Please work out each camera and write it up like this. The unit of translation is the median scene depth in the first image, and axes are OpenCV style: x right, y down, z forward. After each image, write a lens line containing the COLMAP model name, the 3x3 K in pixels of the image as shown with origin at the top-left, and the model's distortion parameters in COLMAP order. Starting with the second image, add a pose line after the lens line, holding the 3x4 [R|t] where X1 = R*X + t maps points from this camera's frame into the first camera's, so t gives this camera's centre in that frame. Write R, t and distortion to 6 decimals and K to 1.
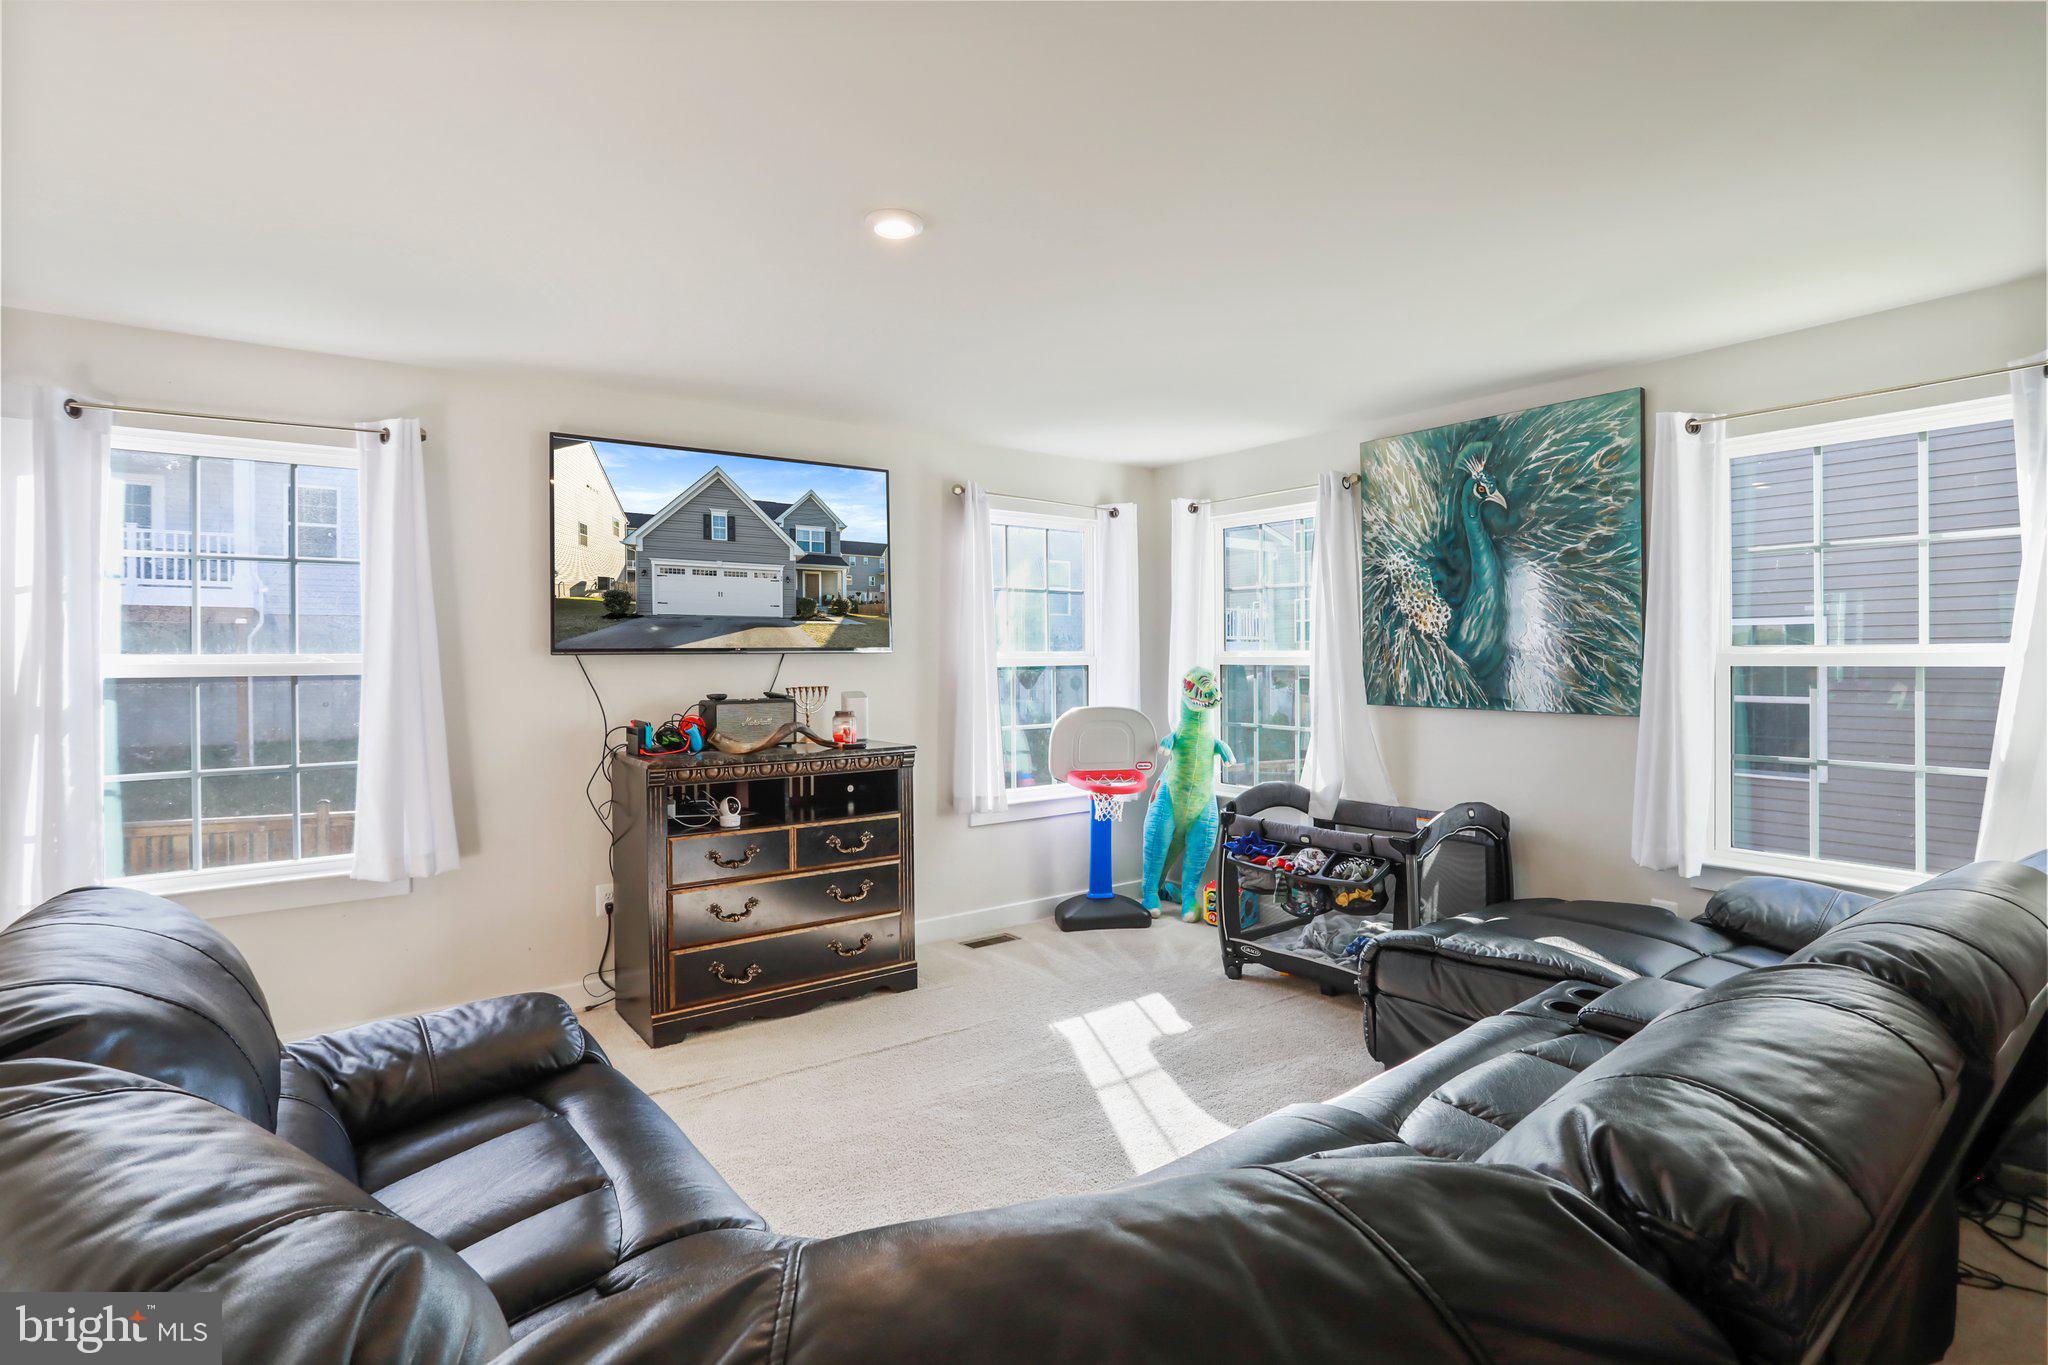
lens RADIAL K [[1009.0, 0, 1052.0], [0, 1009.0, 659.9], [0, 0, 1]] dist [0.001715, 0.000096]
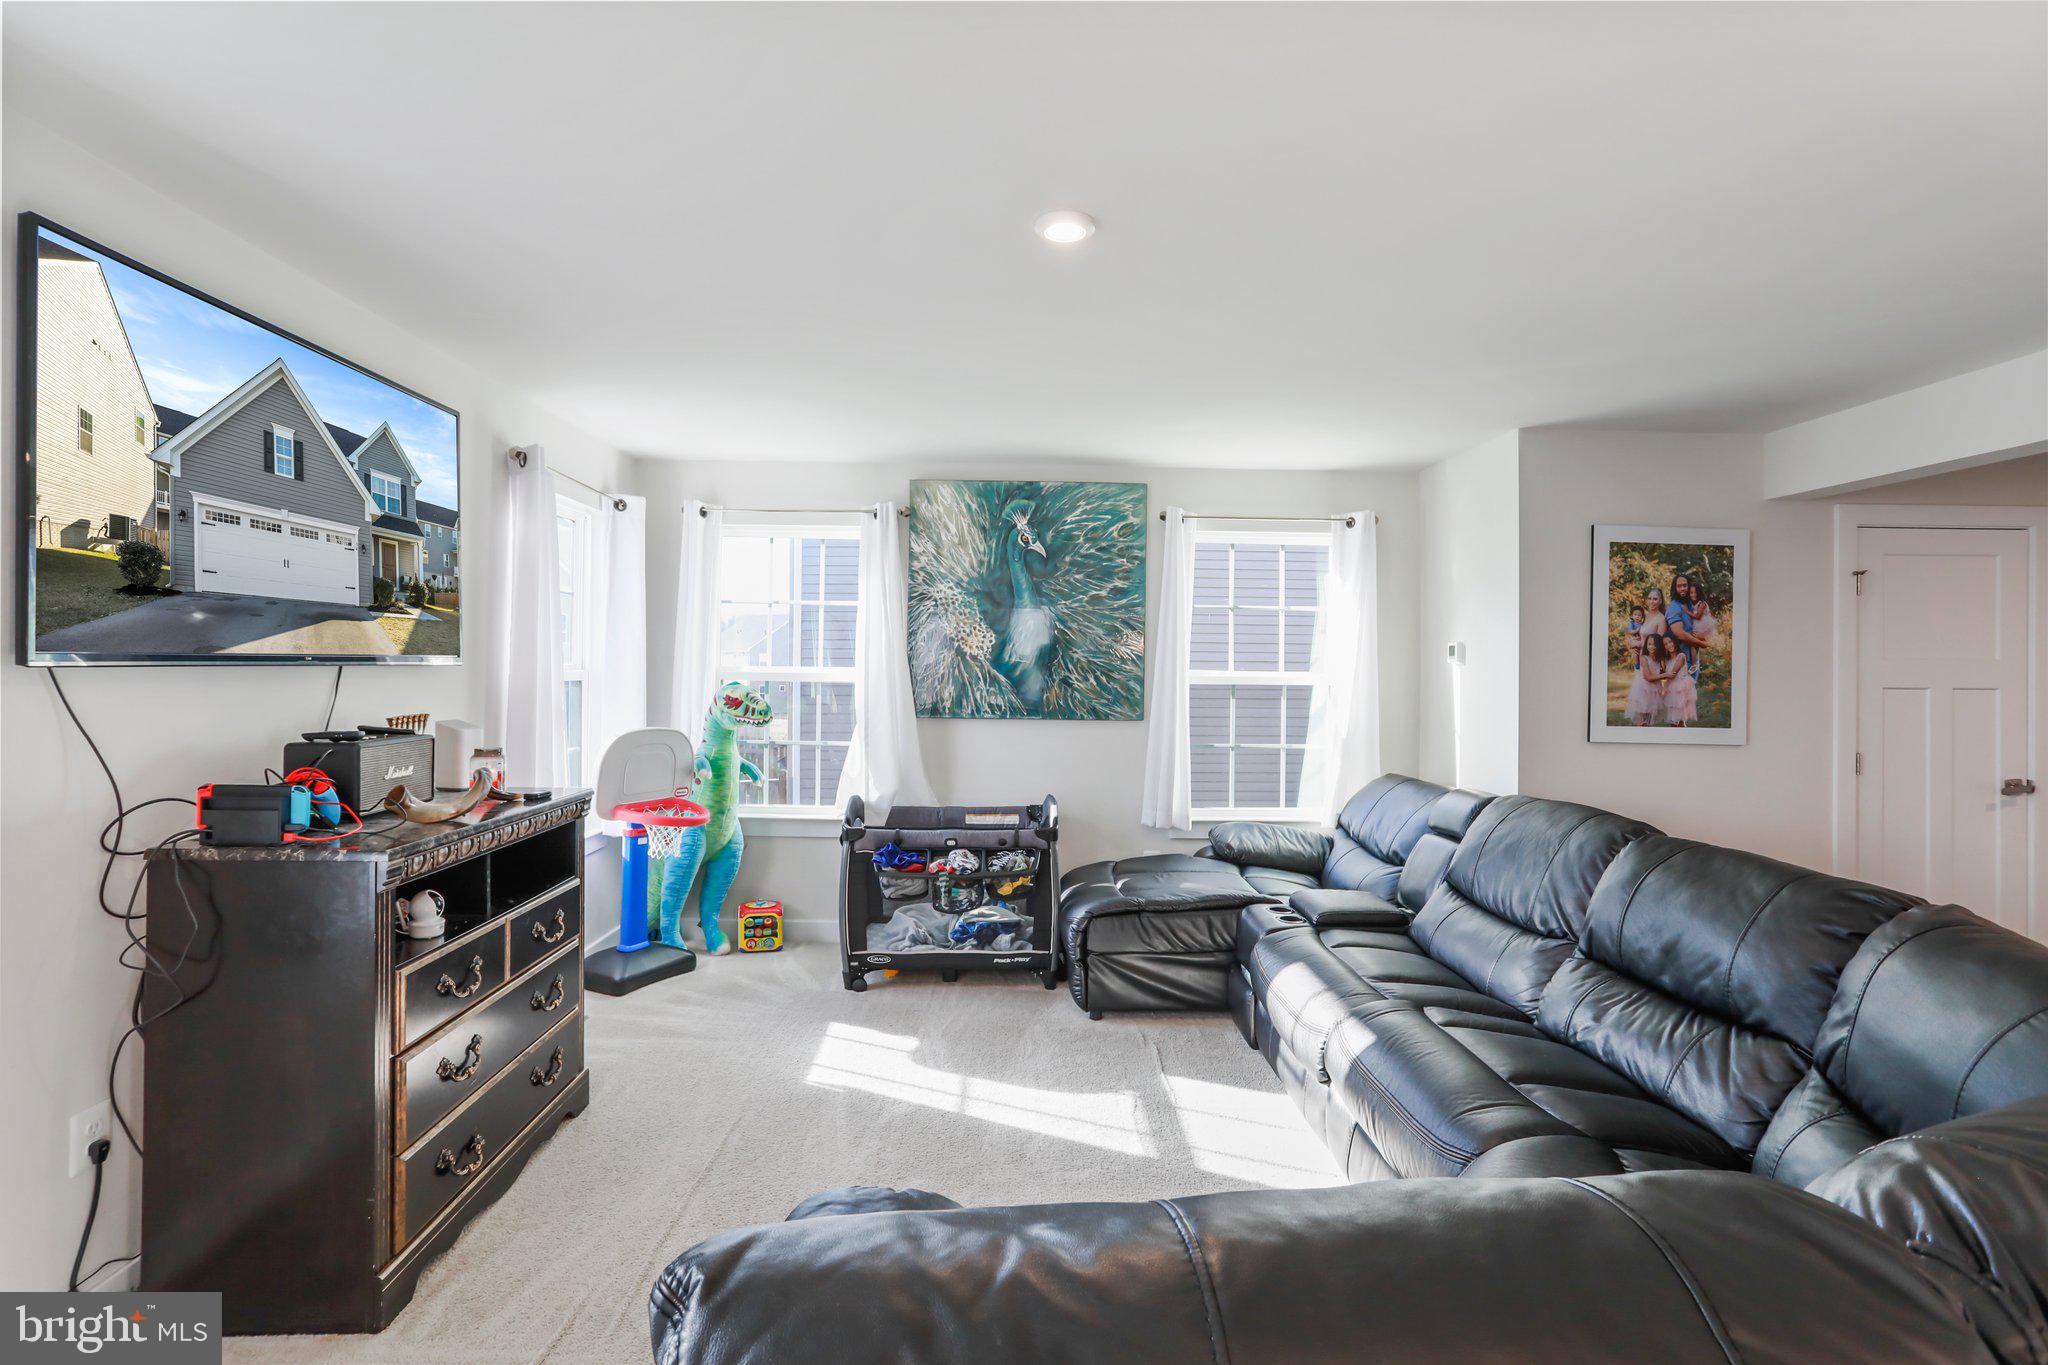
lens RADIAL K [[991.7, 0, 1023.7], [0, 991.7, 659.8], [0, 0, 1]] dist [-0.063863, 0.033408]
pose [[0.595051, 0.021016, 0.803413, -0.533604], [-0.011405, 0.999778, -0.017706, -0.001078], [-0.803607, 0.001373, 0.595159, 0.285010]]
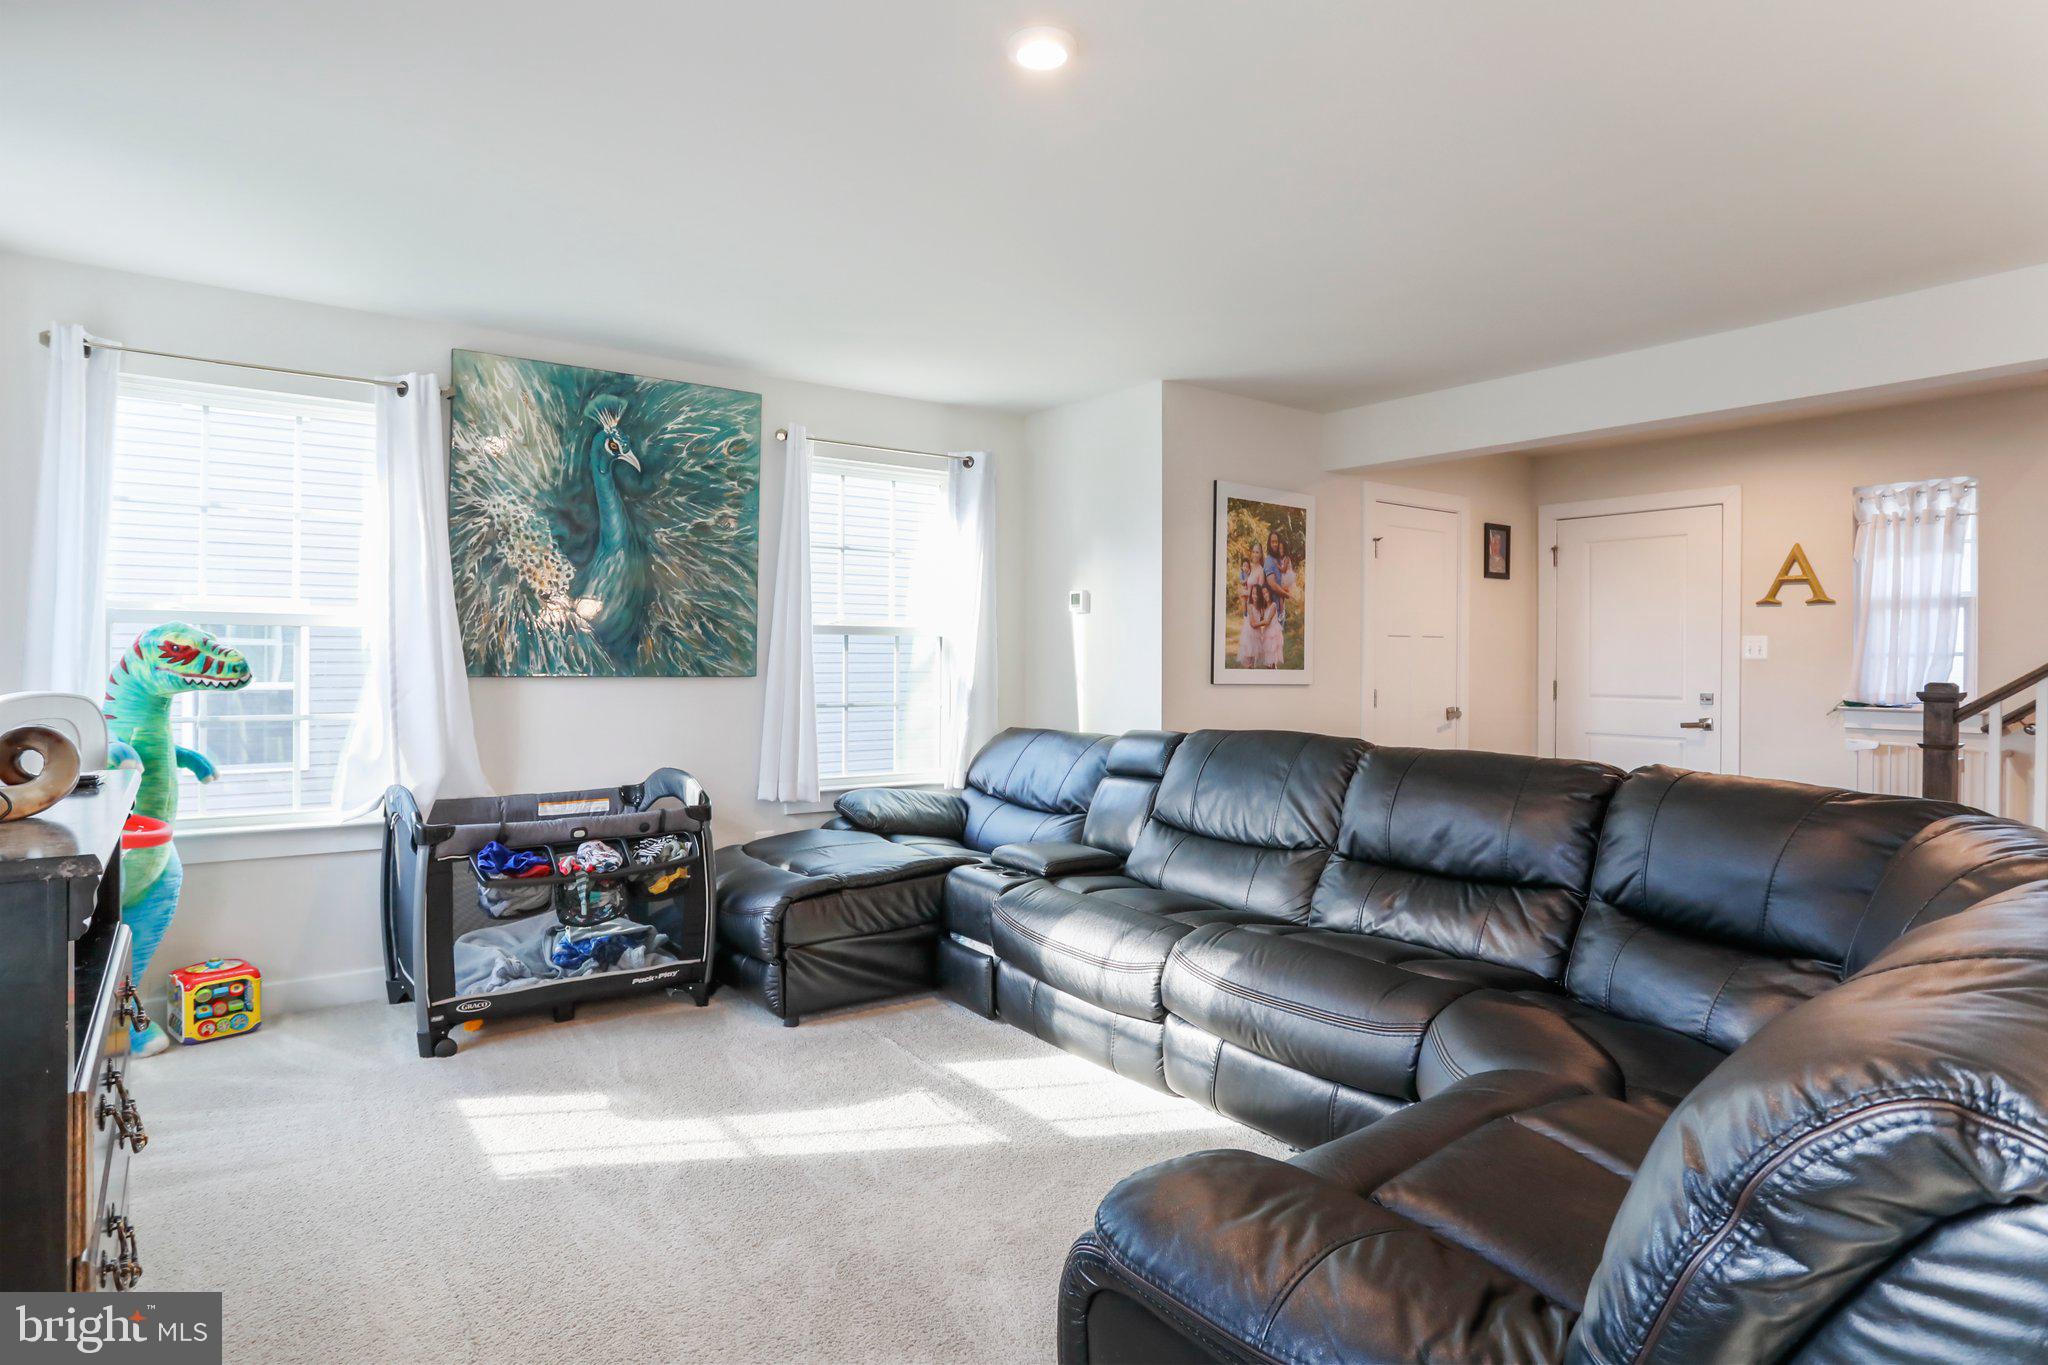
lens RADIAL K [[1115.7, 0, 1020.1], [0, 1115.7, 659.9], [0, 0, 1]] dist [-0.067605, 0.056375]
pose [[0.027859, 0.008785, 0.999573, -0.602599], [-0.000167, 0.999961, -0.008784, 0.042286], [-0.999612, 0.000078, 0.027859, 0.582989]]
